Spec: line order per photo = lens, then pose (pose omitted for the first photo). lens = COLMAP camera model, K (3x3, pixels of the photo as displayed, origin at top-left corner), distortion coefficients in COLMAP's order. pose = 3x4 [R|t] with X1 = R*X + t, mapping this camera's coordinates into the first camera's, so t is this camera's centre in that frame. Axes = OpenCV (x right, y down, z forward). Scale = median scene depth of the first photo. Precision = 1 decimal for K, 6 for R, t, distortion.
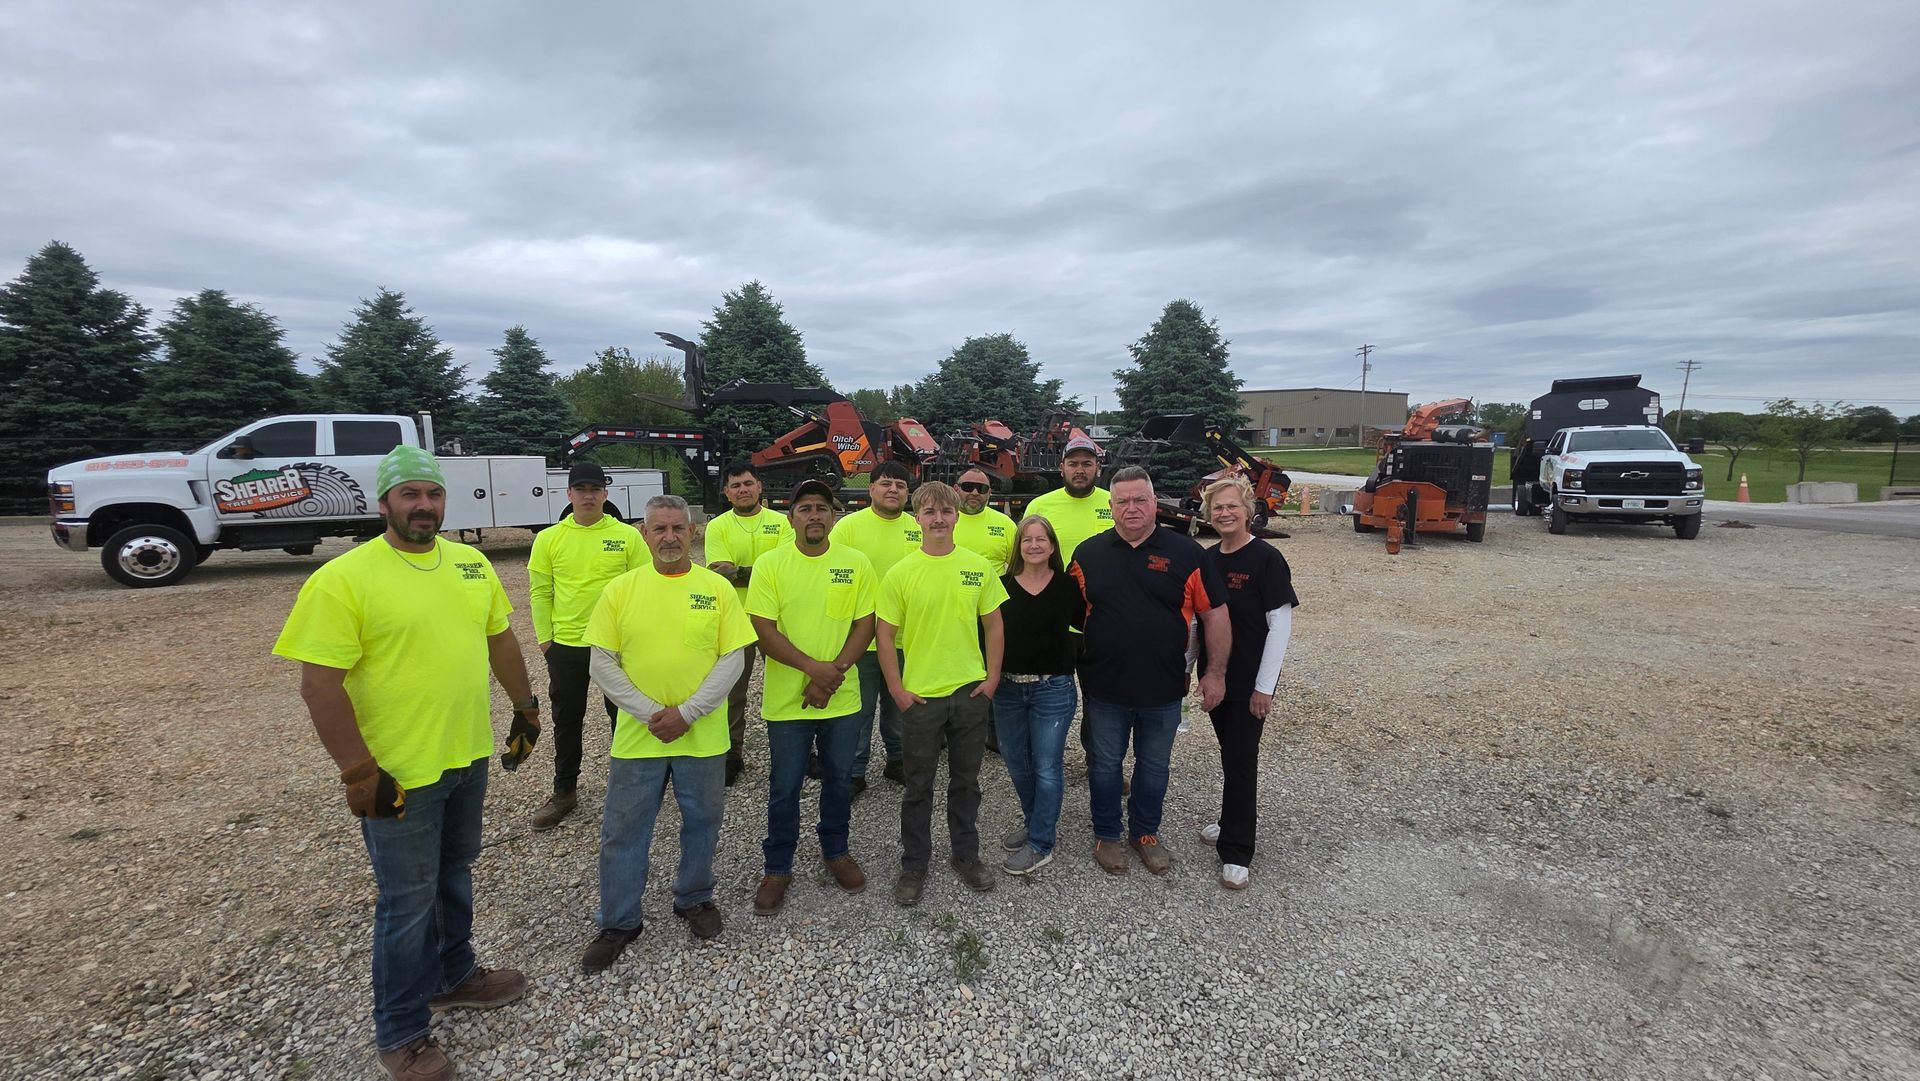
lens RADIAL K [[767.3, 0, 950.3], [0, 767.3, 539.9], [0, 0, 1]] dist [0.004576, -0.001420]
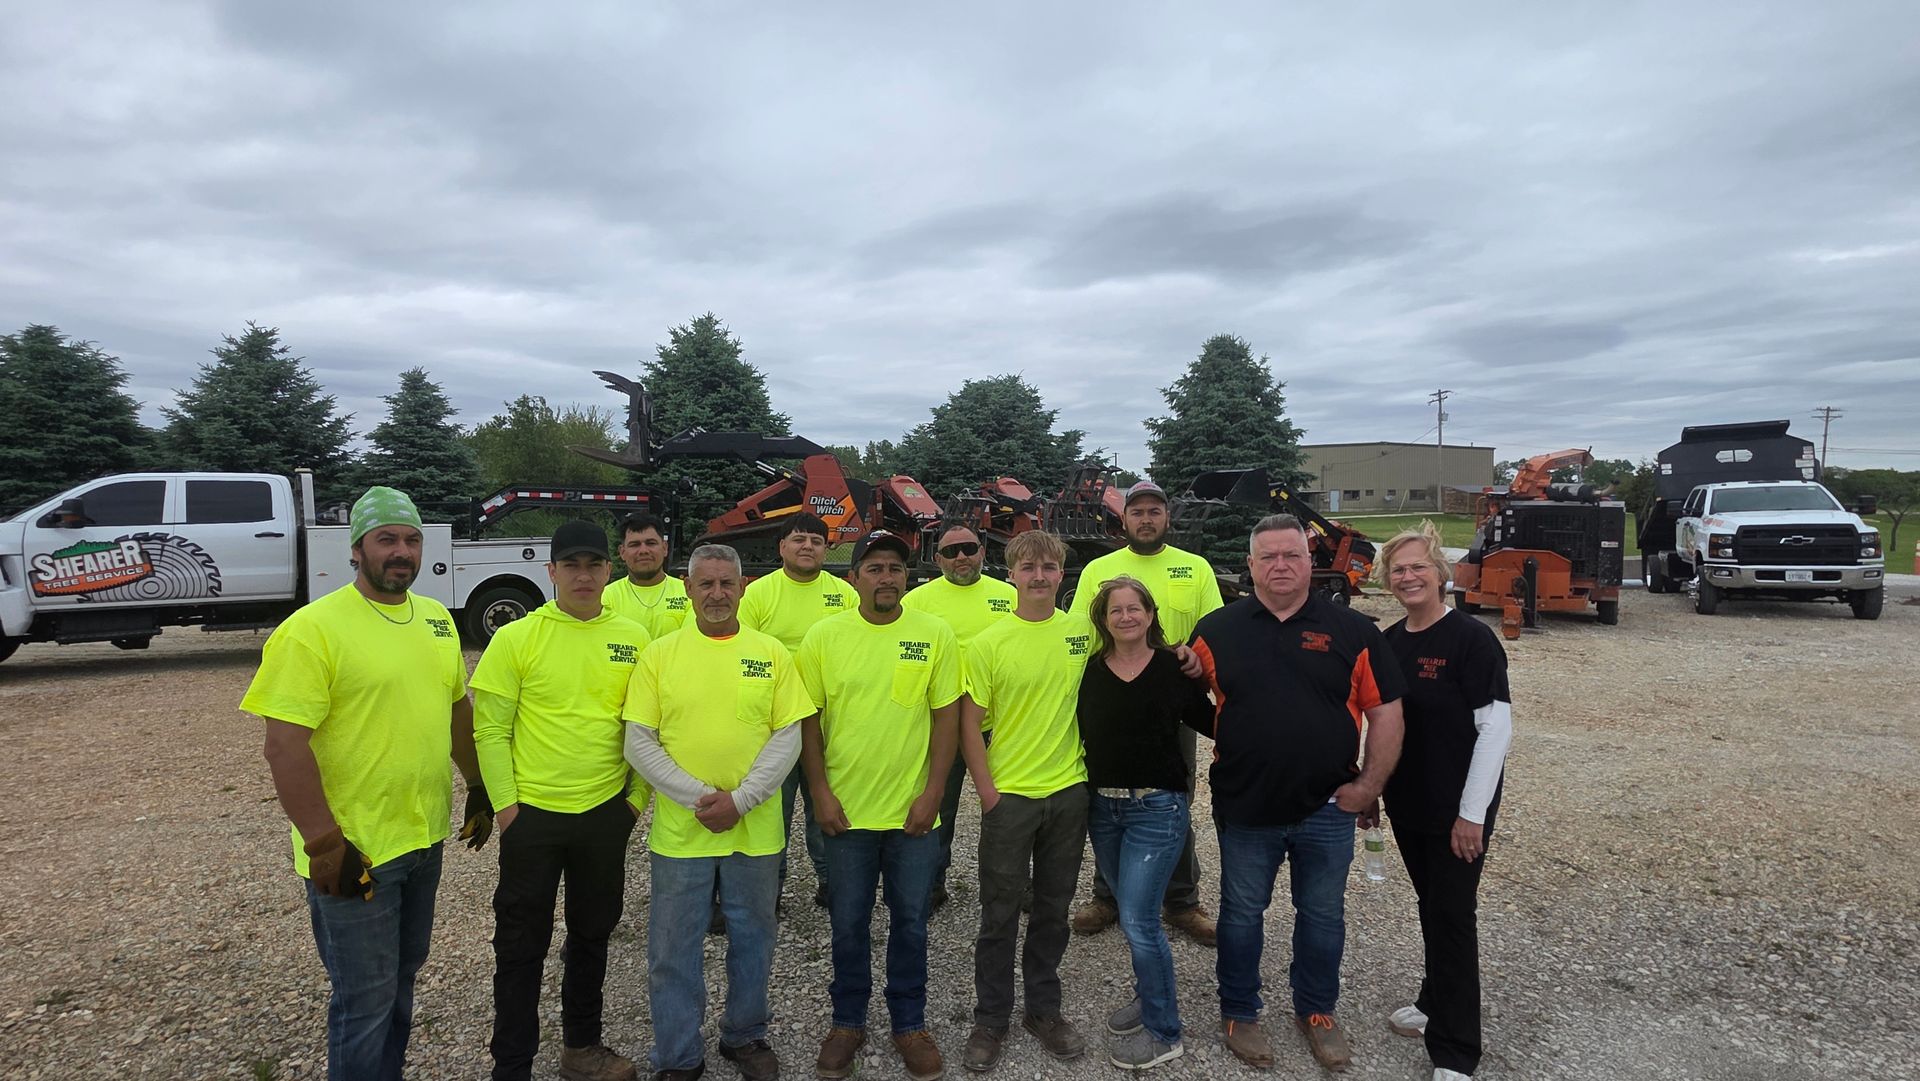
lens RADIAL K [[950.2, 0, 948.4], [0, 950.2, 540.1], [0, 0, 1]] dist [0.001423, 0.000865]
pose [[0.999901, -0.005446, 0.012992, -0.020604], [0.006656, 0.995459, -0.094961, 0.004902], [-0.012416, 0.095038, 0.995396, 0.010824]]
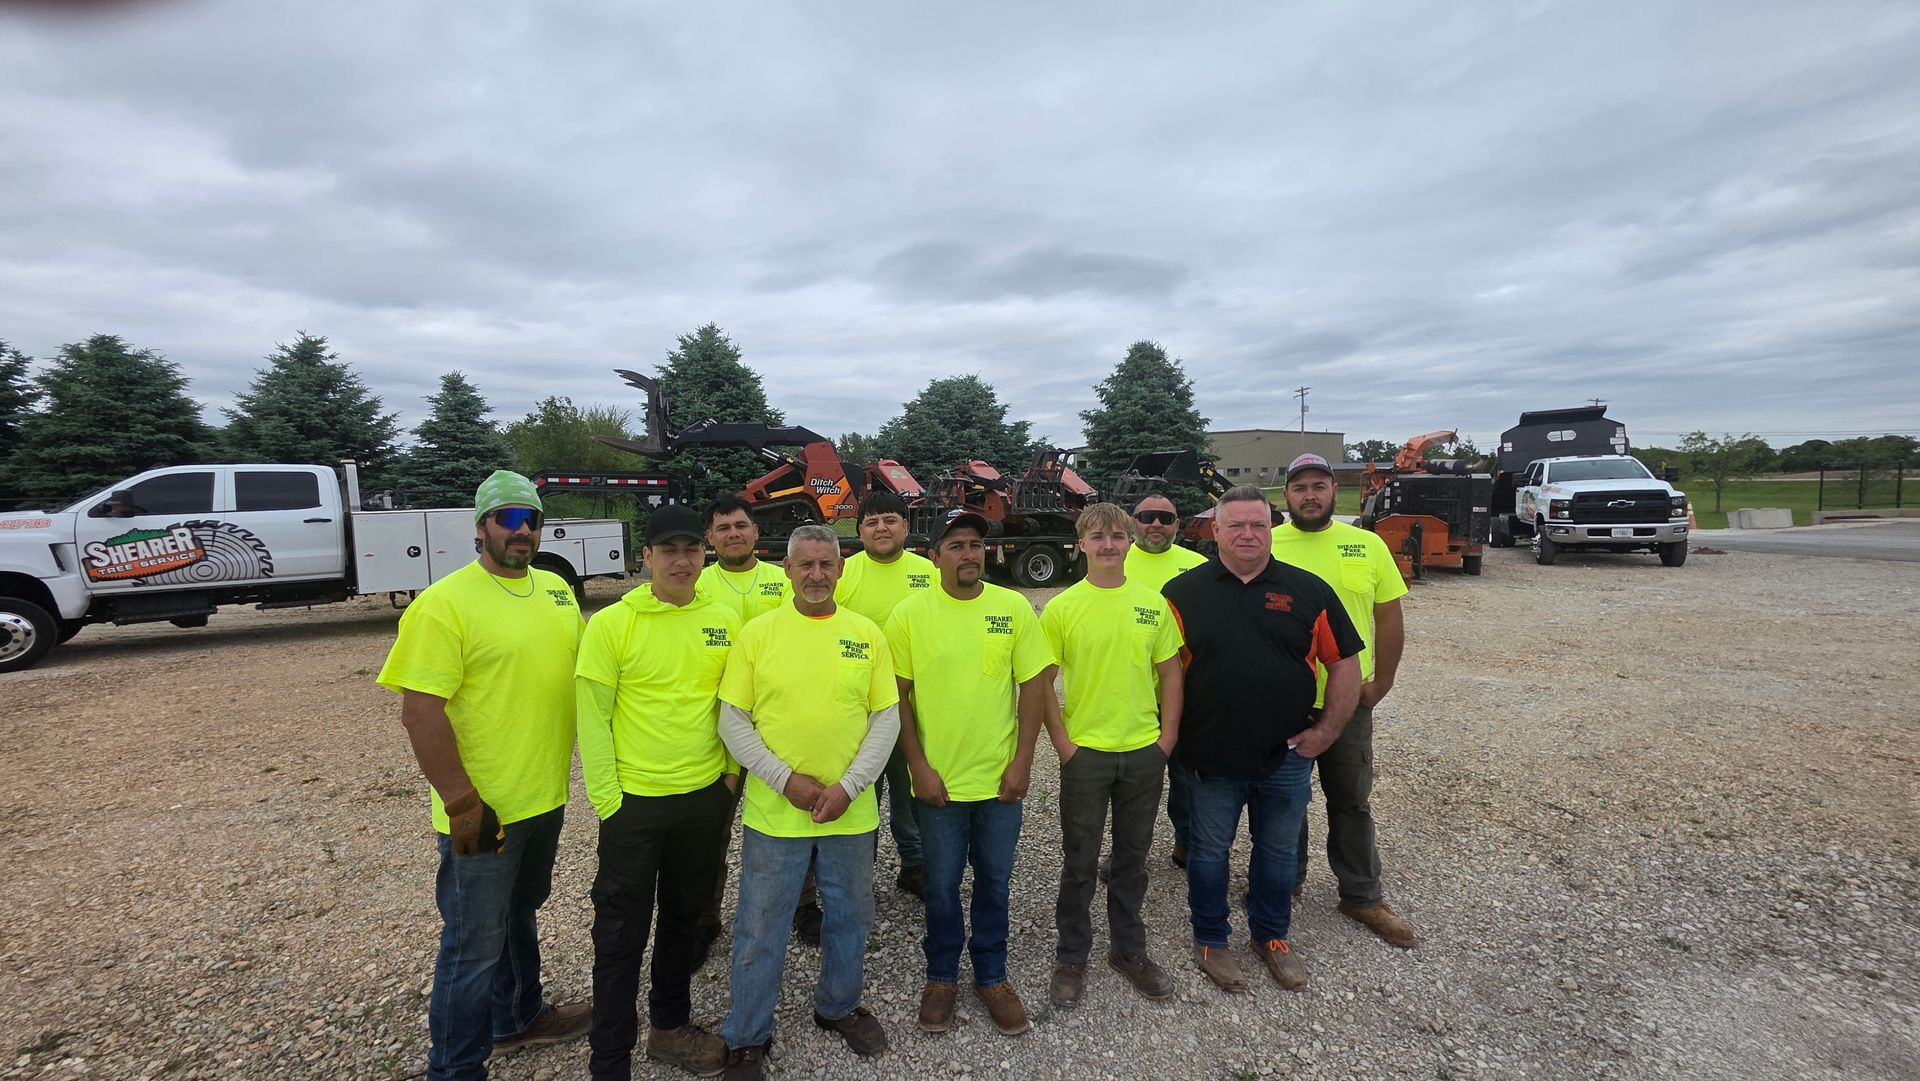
lens RADIAL K [[767.3, 0, 950.3], [0, 767.3, 539.9], [0, 0, 1]] dist [0.004576, -0.001420]
pose [[0.997453, -0.023947, 0.067191, -0.047090], [0.027945, 0.997854, -0.059214, -0.002931], [-0.065629, 0.060940, 0.995981, 0.070101]]
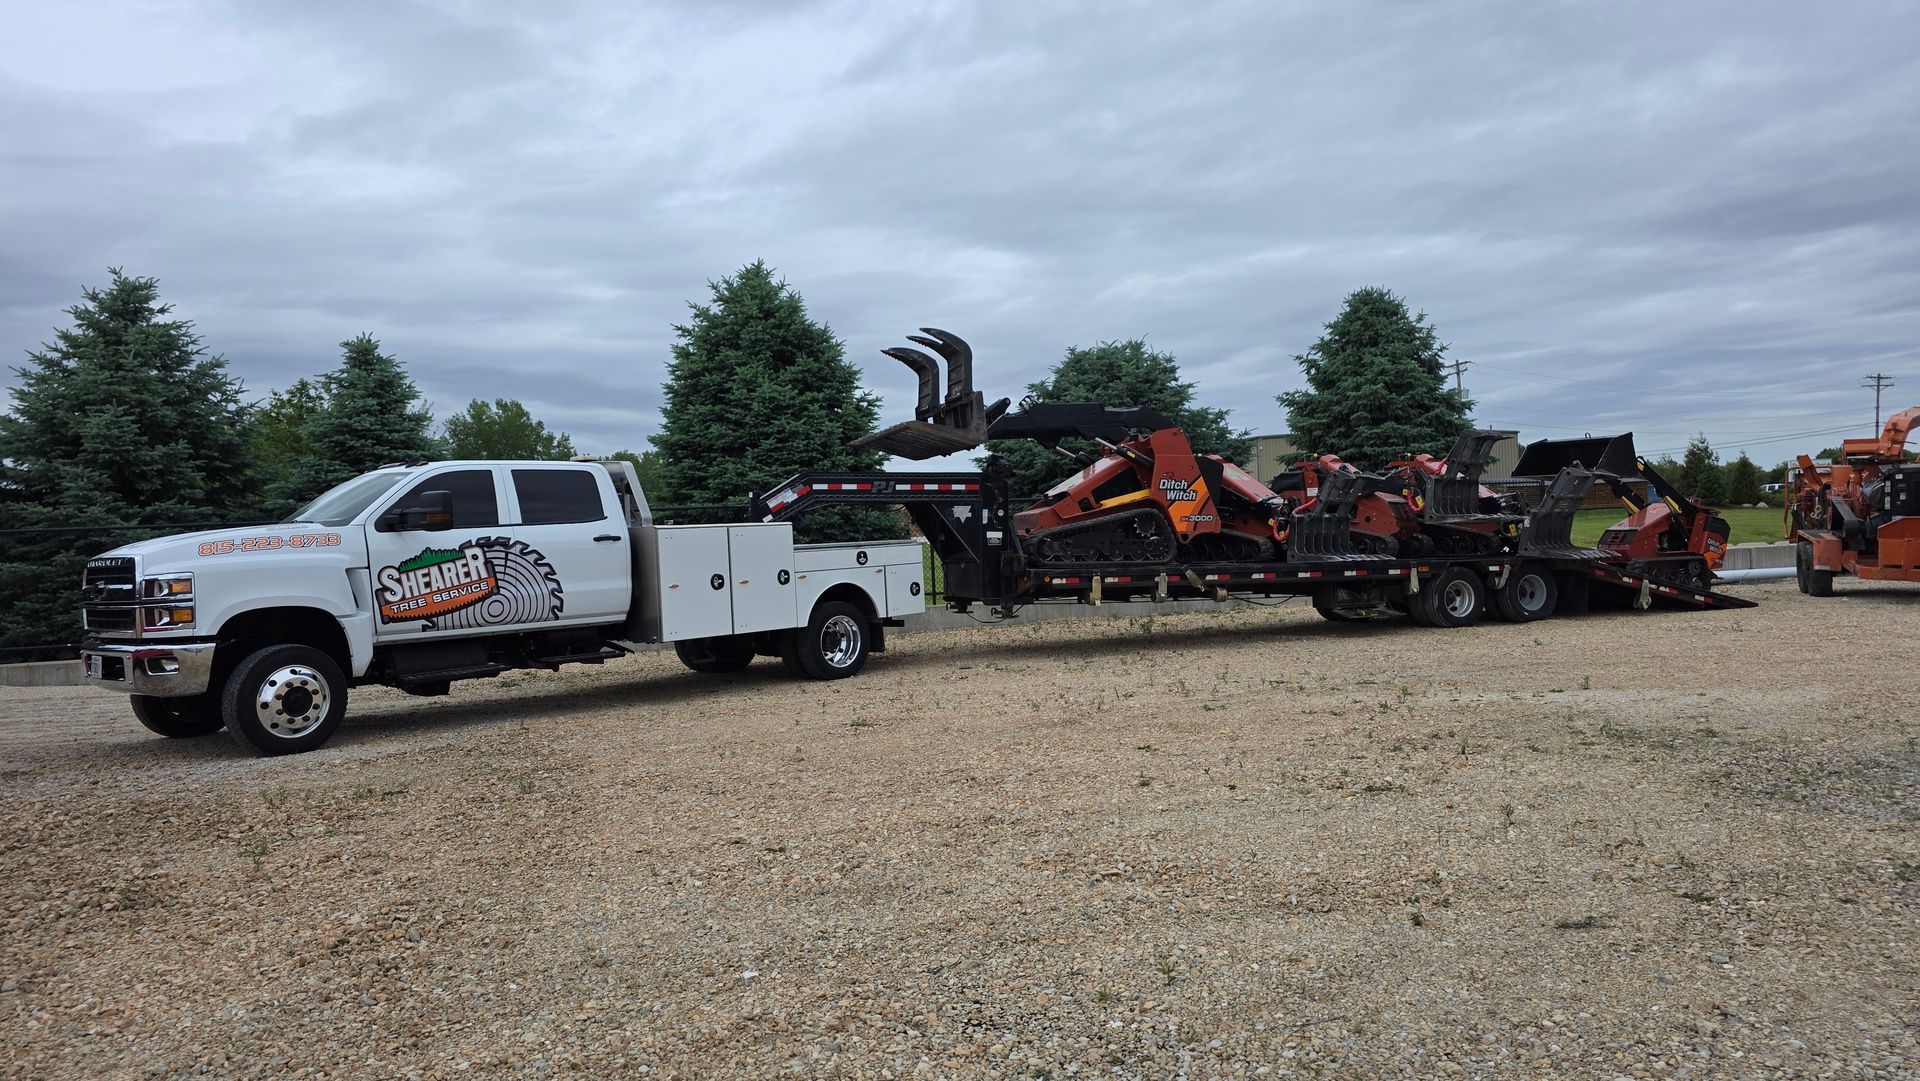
lens RADIAL K [[1295.7, 0, 957.9], [0, 1295.7, 549.3], [0, 0, 1]] dist [0.080589, -0.094091]
pose [[0.982976, -0.040959, 0.179112, -0.510314], [0.061589, 0.991890, -0.111180, 0.035977], [-0.173106, 0.120319, 0.977526, -0.052017]]
